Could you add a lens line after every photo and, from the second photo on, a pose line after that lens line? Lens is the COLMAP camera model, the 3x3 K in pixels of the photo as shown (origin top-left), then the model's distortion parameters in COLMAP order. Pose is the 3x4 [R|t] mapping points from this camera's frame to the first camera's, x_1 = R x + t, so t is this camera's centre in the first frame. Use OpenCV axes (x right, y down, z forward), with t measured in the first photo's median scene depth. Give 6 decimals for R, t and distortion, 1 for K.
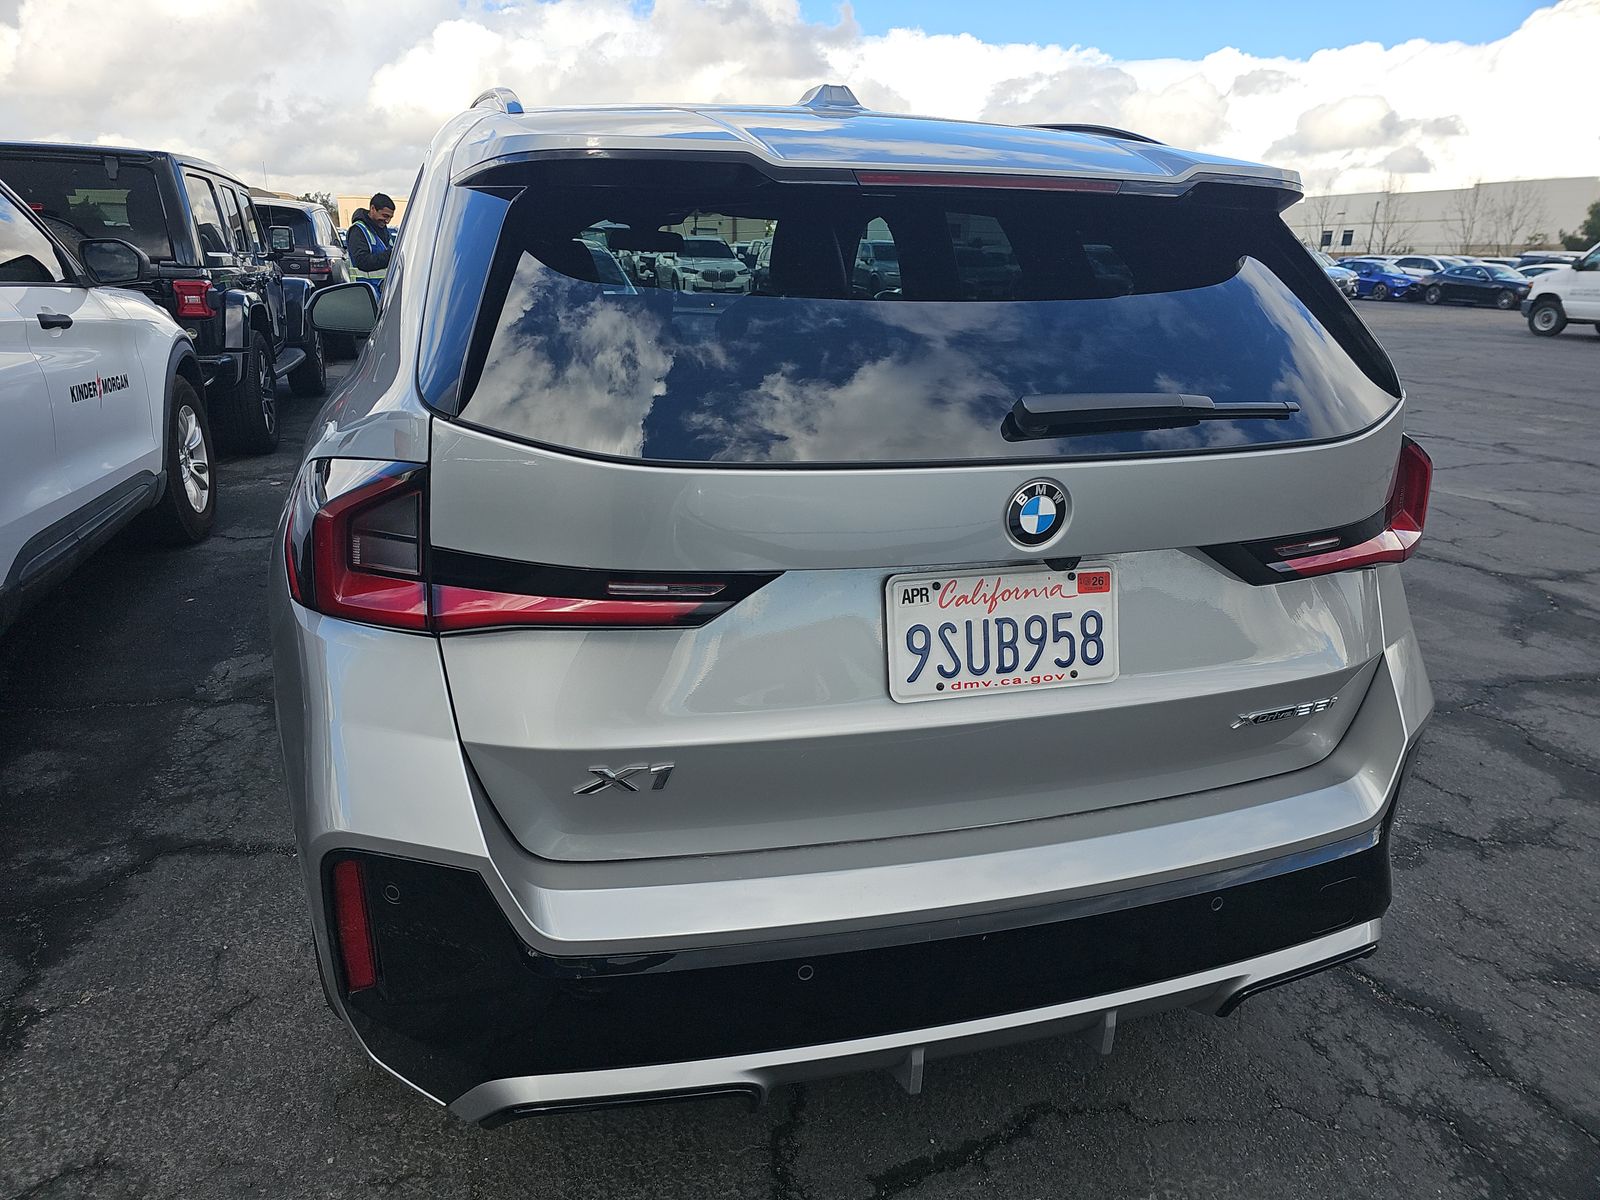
lens RADIAL K [[1058.3, 0, 805.2], [0, 1058.3, 629.1], [0, 0, 1]] dist [0.035409, -0.033258]
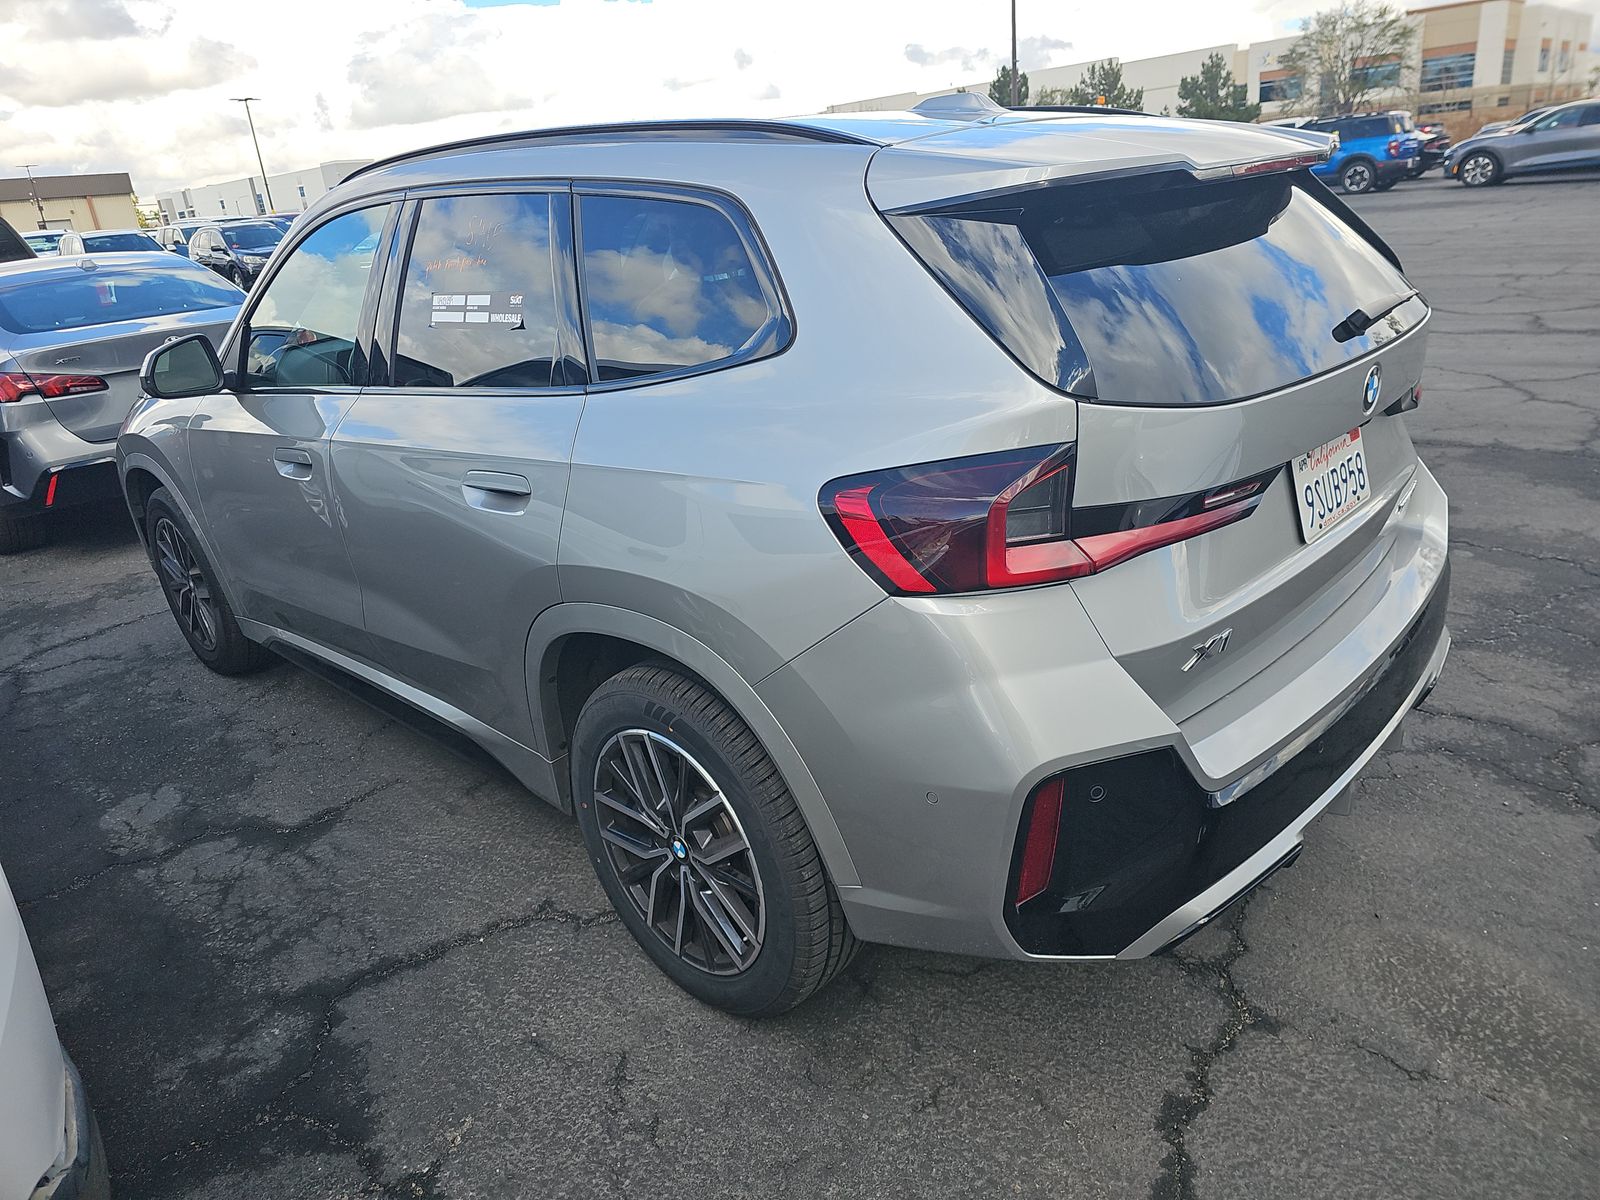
lens RADIAL K [[1063.3, 0, 800.0], [0, 1063.3, 600.0], [0, 0, 1]] dist [0.039824, -0.039566]
pose [[0.856992, -0.272761, 0.437226, -0.756590], [0.265110, 0.960908, 0.079826, -0.100391], [-0.441907, 0.047503, 0.895802, 0.027678]]
